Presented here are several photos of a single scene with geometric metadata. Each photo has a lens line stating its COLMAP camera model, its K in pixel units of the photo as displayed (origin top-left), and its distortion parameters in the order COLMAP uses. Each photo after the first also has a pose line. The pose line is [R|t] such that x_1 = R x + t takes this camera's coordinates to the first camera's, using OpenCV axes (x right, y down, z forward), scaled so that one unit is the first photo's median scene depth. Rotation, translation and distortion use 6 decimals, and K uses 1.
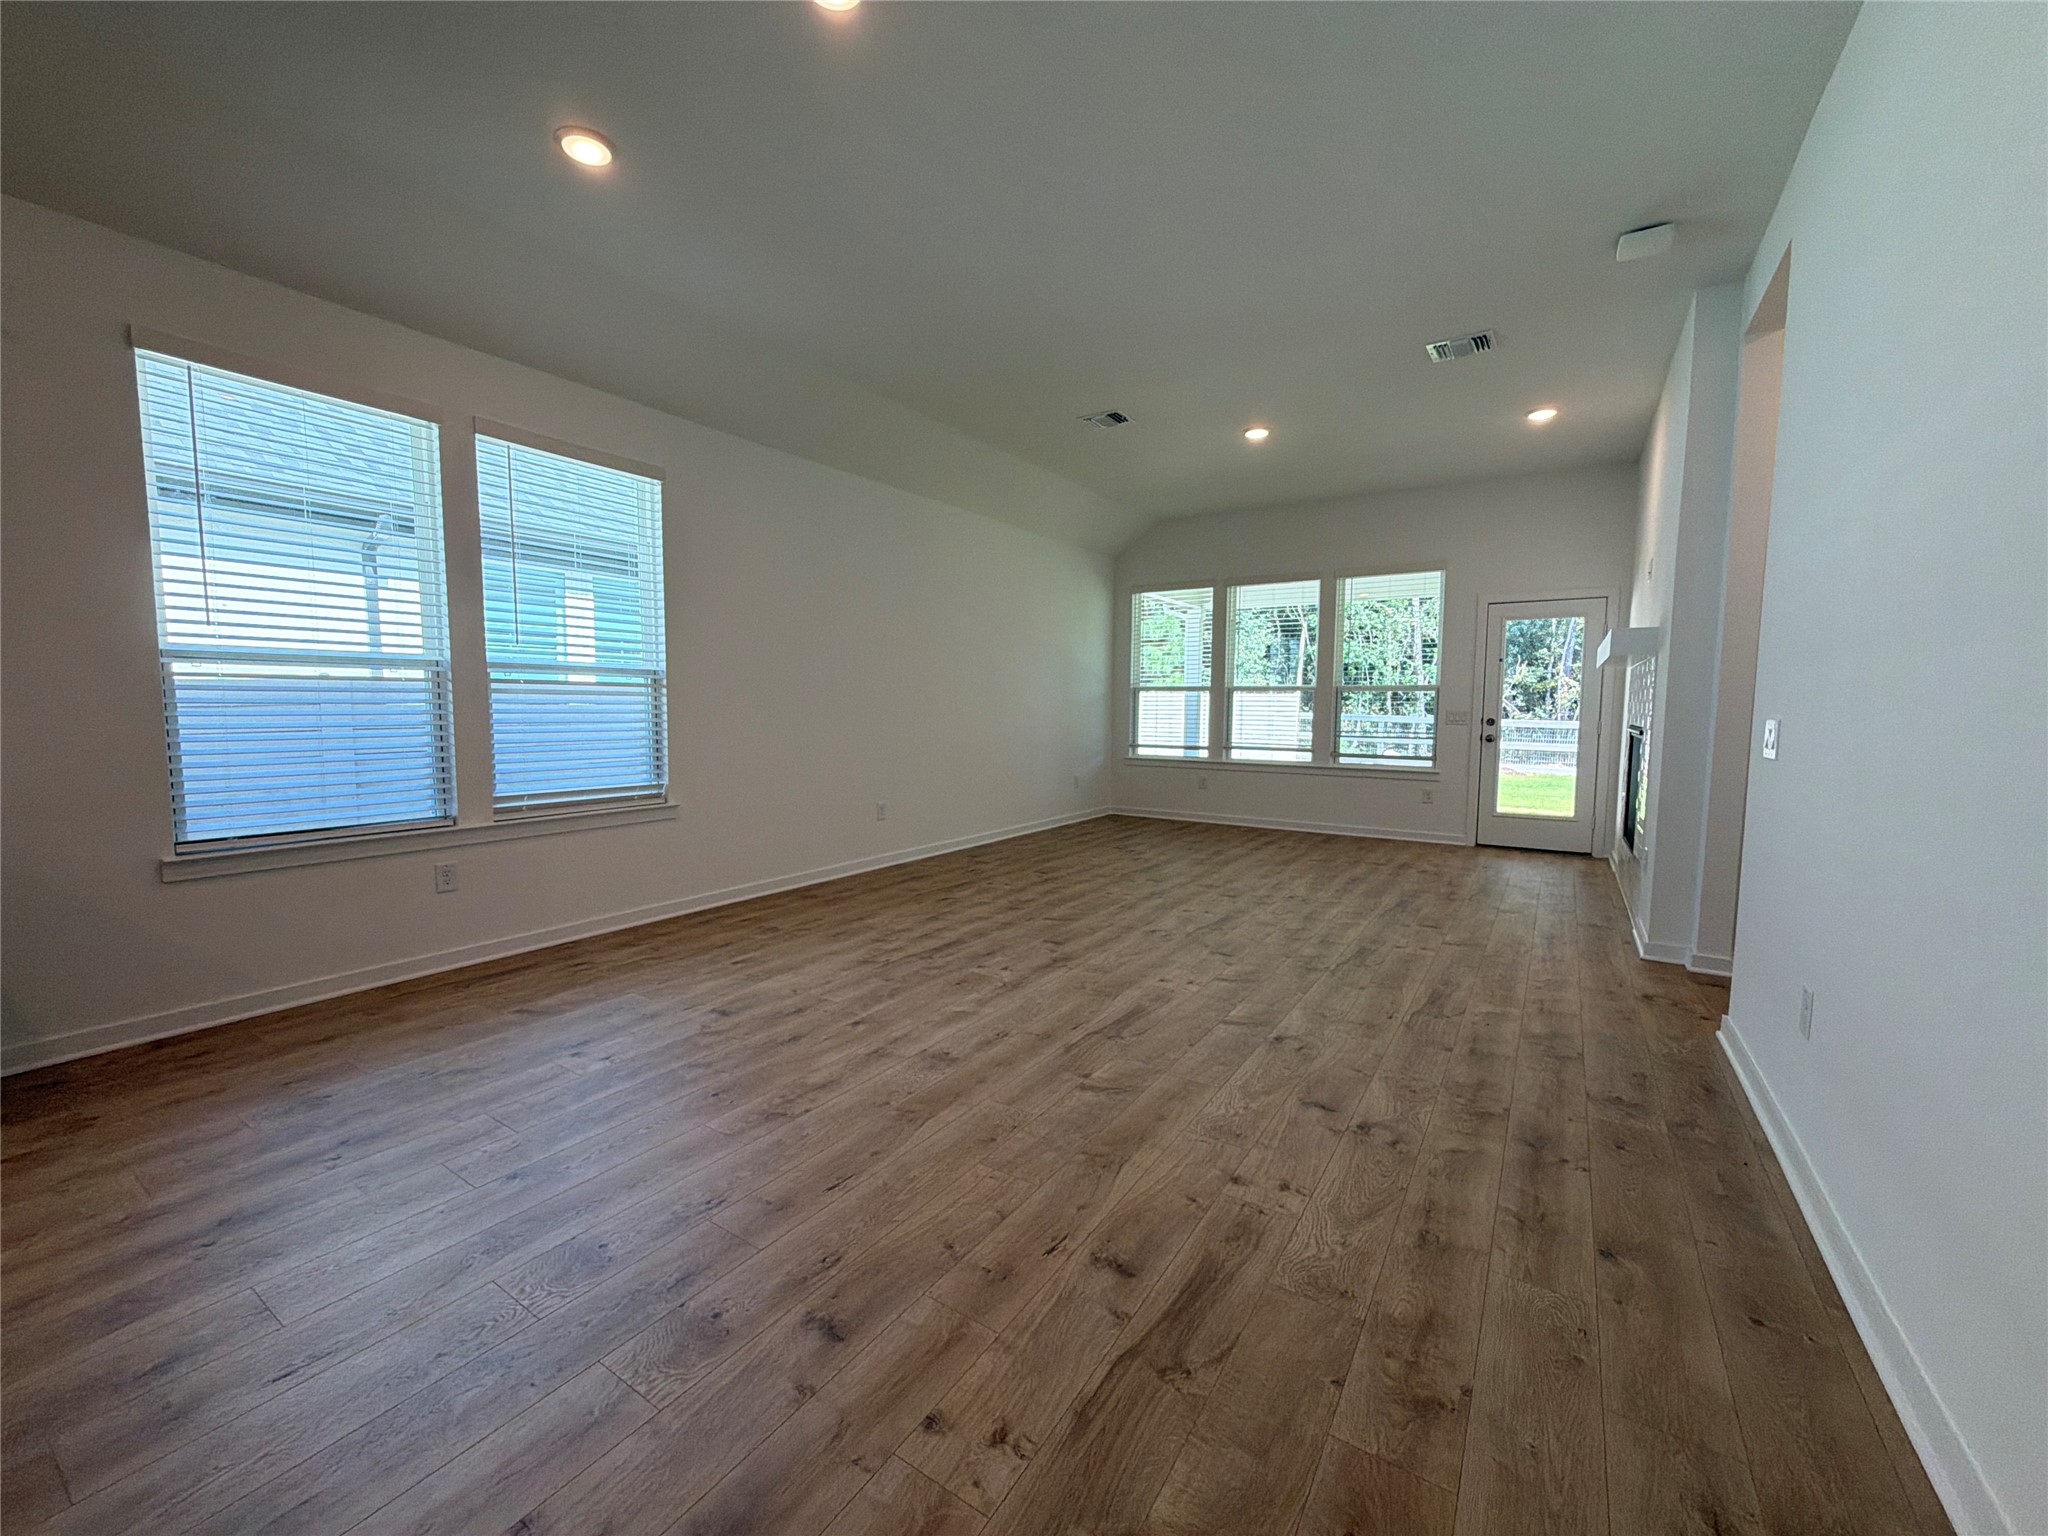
lens RADIAL K [[818.9, 0, 1022.8], [0, 818.9, 772.8], [0, 0, 1]] dist [0.001631, 0.000048]
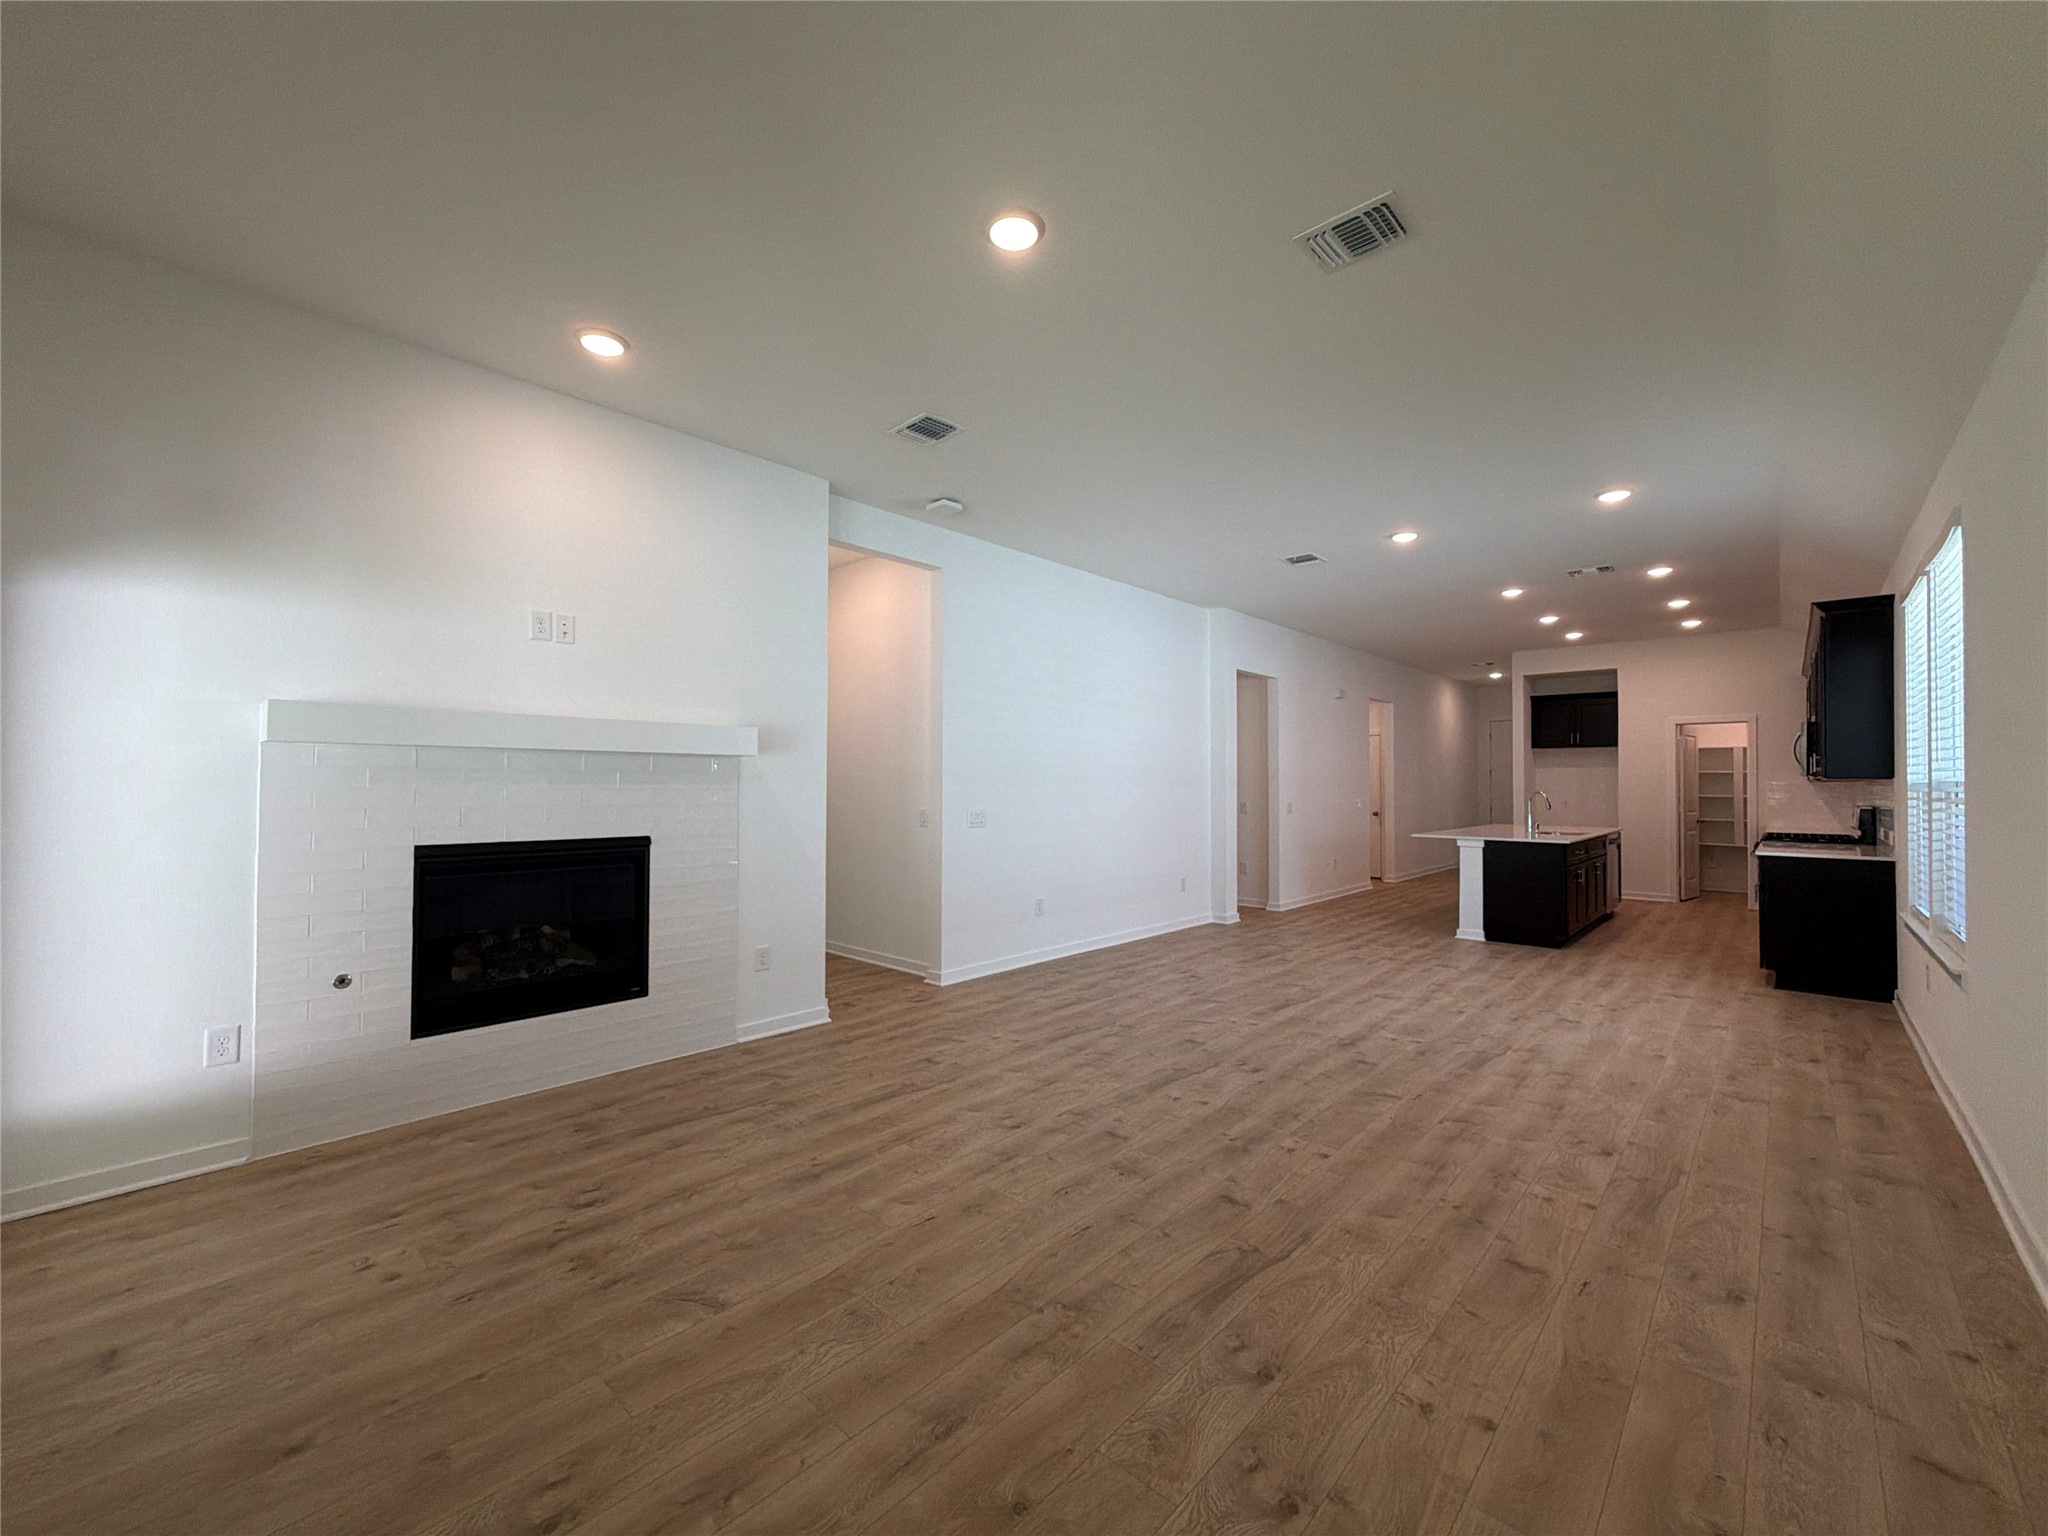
lens RADIAL K [[818.9, 0, 1022.8], [0, 818.9, 772.8], [0, 0, 1]] dist [0.001631, 0.000048]
pose [[-0.985465, -0.009835, 0.169595, 0.275810], [0.002168, 0.997513, 0.070445, -0.201966], [-0.169866, 0.069789, -0.982993, 2.001837]]
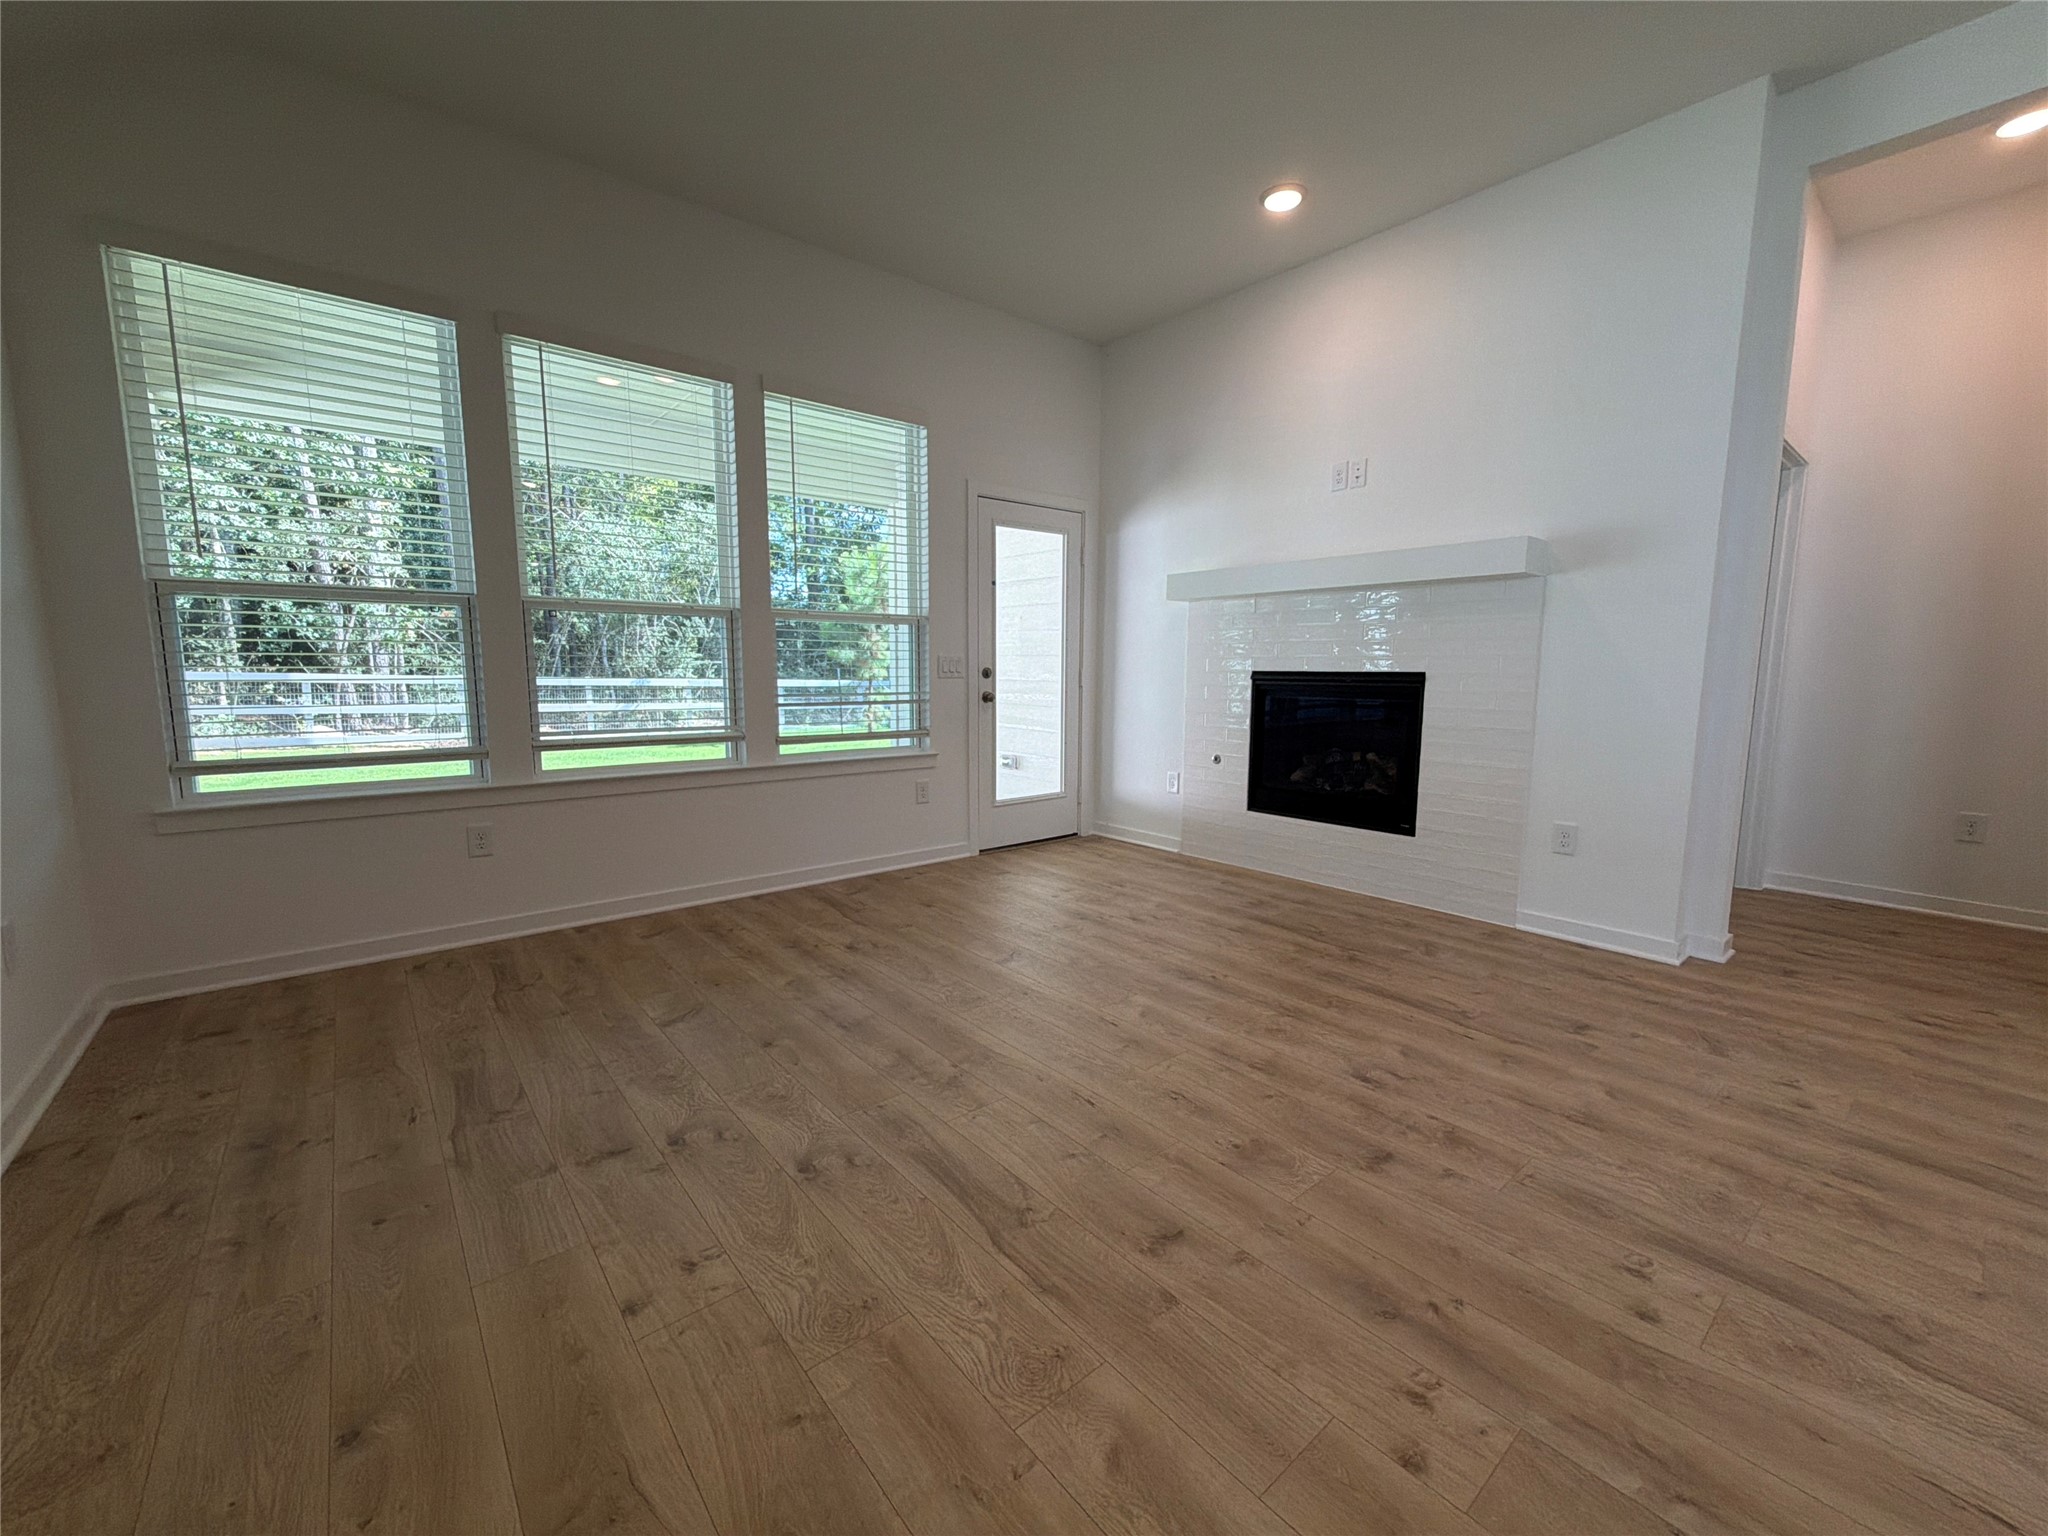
lens RADIAL K [[818.9, 0, 1022.8], [0, 818.9, 772.8], [0, 0, 1]] dist [0.001631, 0.000048]
pose [[0.293943, -0.127729, 0.947250, -0.141190], [0.080272, 0.990829, 0.108696, -0.086853], [-0.952446, 0.044087, 0.301500, 1.300359]]
